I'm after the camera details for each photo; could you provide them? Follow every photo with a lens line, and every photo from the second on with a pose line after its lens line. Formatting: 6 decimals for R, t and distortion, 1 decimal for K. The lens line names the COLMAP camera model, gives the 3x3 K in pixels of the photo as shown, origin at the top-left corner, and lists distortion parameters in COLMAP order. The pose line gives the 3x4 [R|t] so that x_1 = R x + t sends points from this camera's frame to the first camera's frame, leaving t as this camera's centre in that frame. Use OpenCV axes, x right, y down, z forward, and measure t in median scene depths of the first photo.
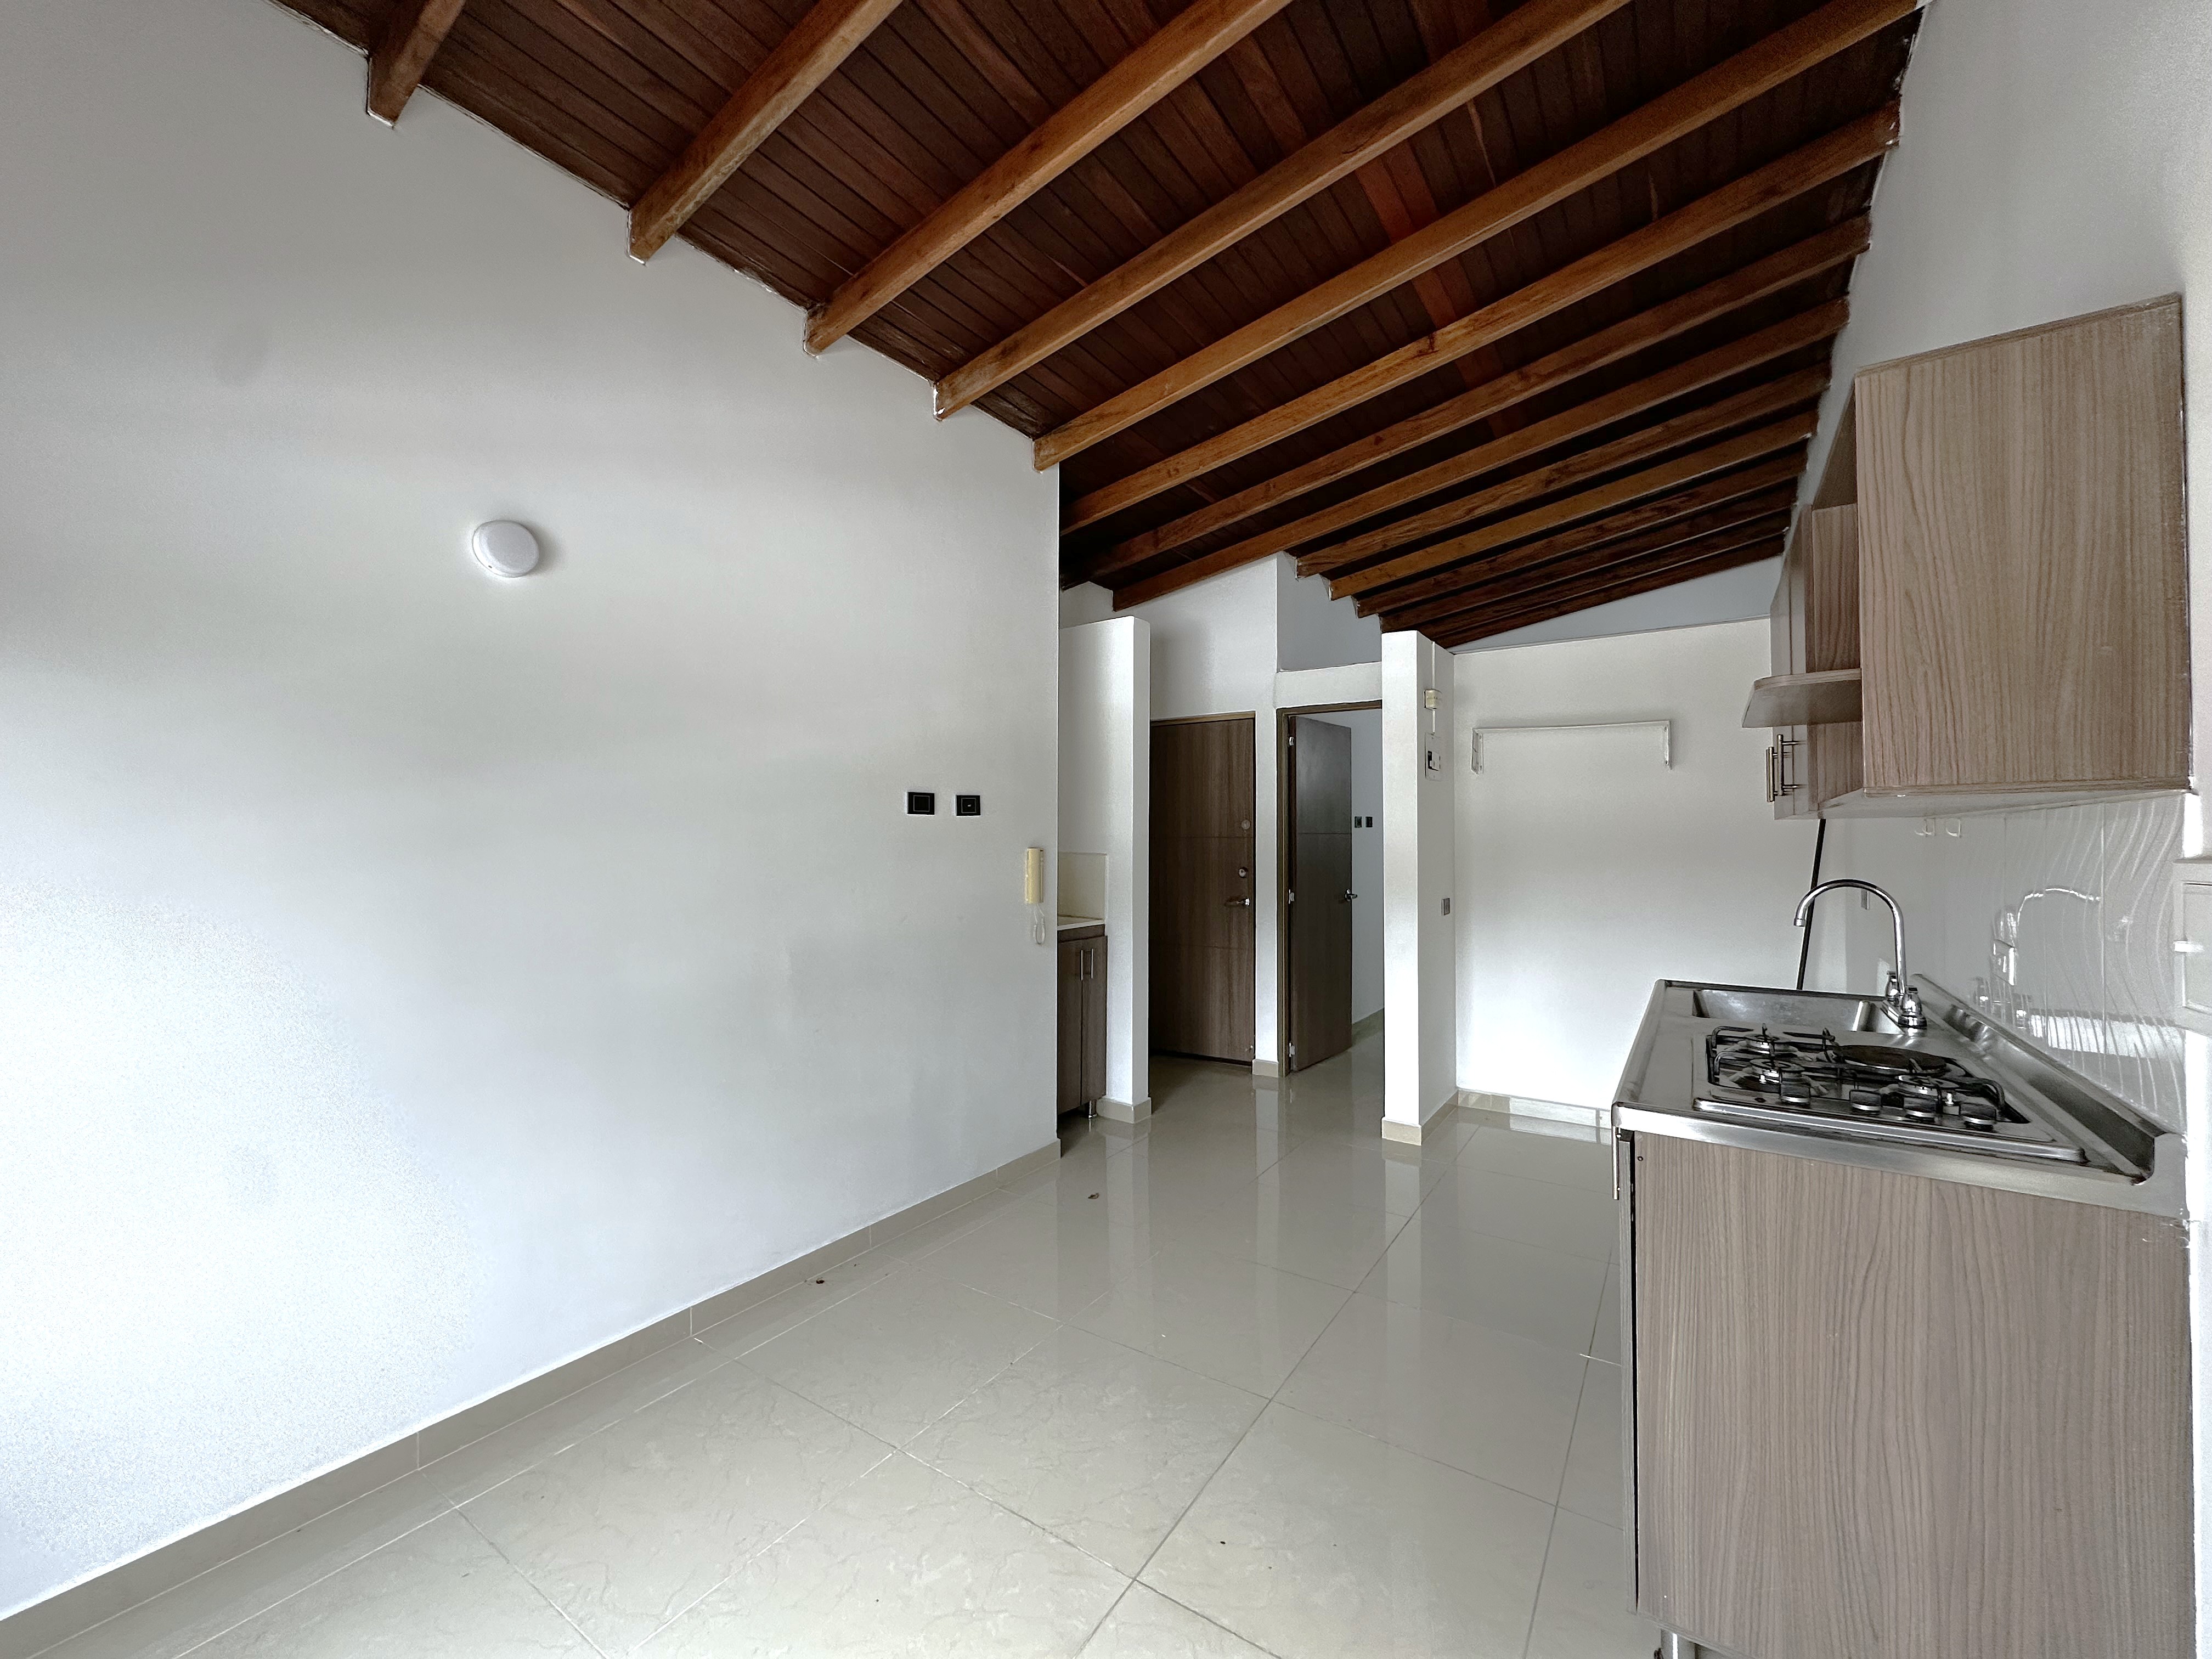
lens RADIAL K [[880.5, 0, 1106.0], [0, 880.5, 829.5], [0, 0, 1]] dist [-0.003950, 0.000139]
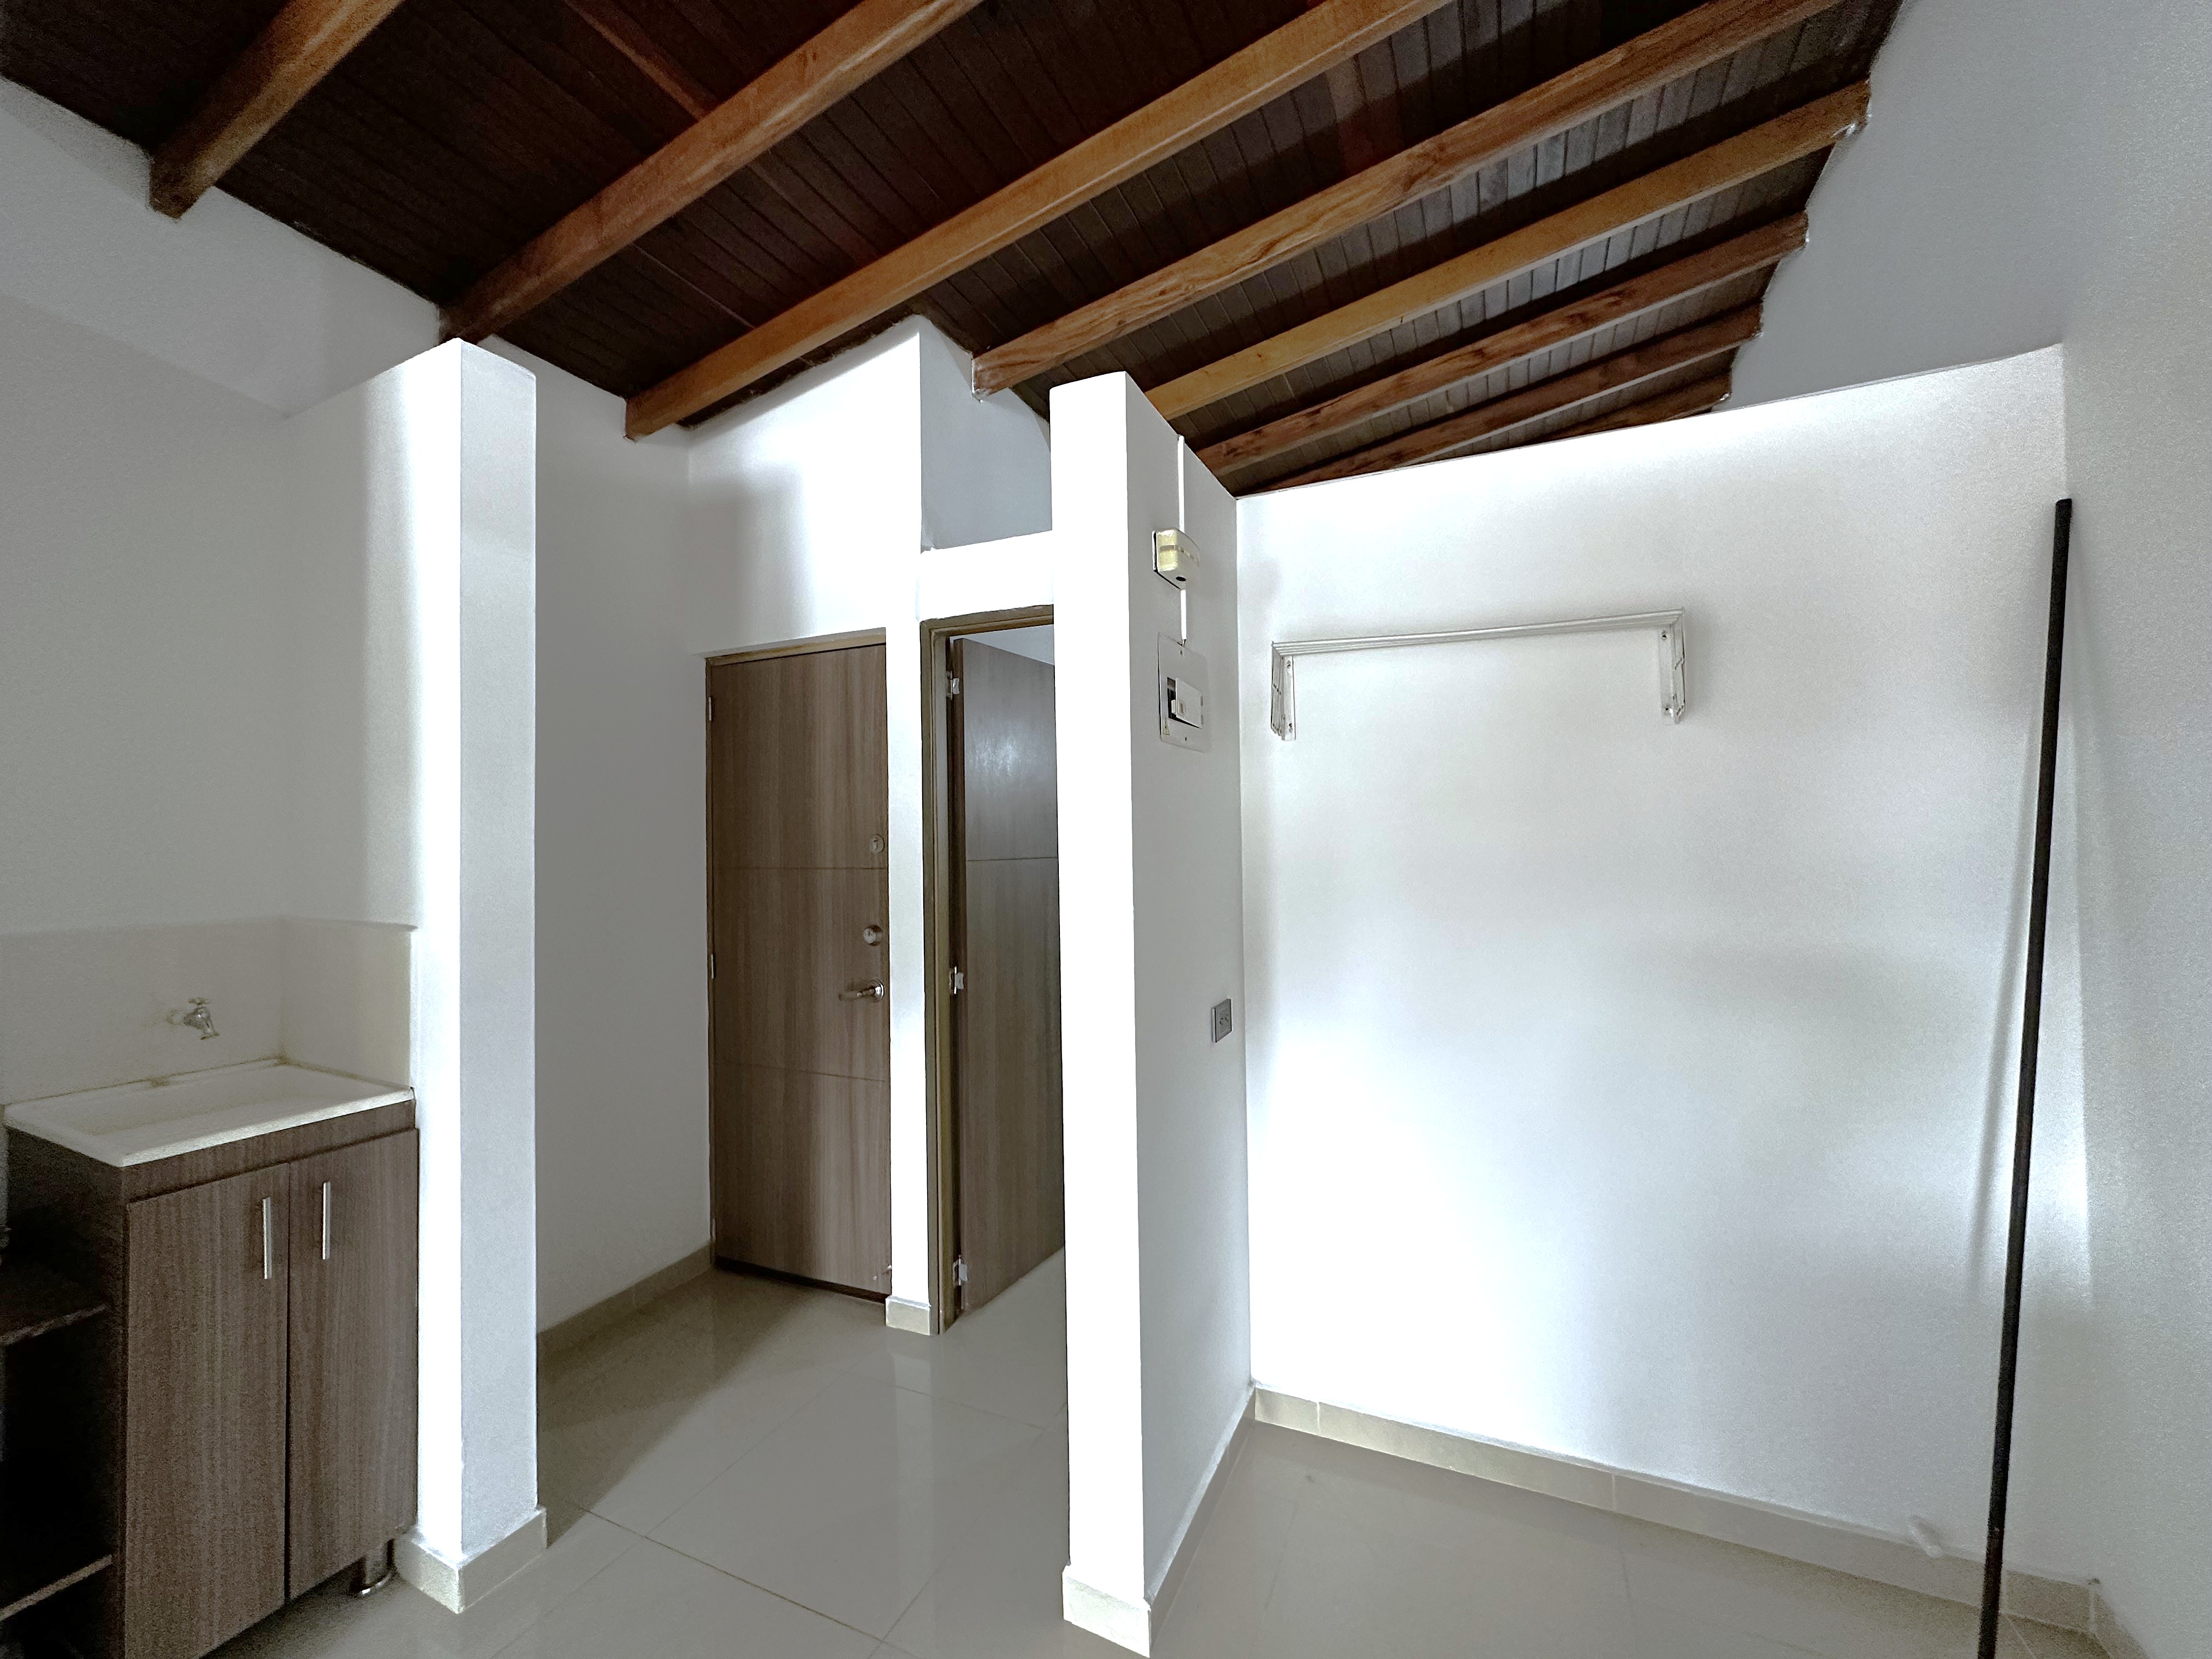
lens RADIAL K [[880.5, 0, 1106.0], [0, 880.5, 829.5], [0, 0, 1]] dist [-0.003950, 0.000139]
pose [[0.986550, -0.010112, 0.163148, 0.215985], [0.011233, 0.999919, -0.005952, -0.010288], [-0.163074, 0.007705, 0.986584, 0.471416]]
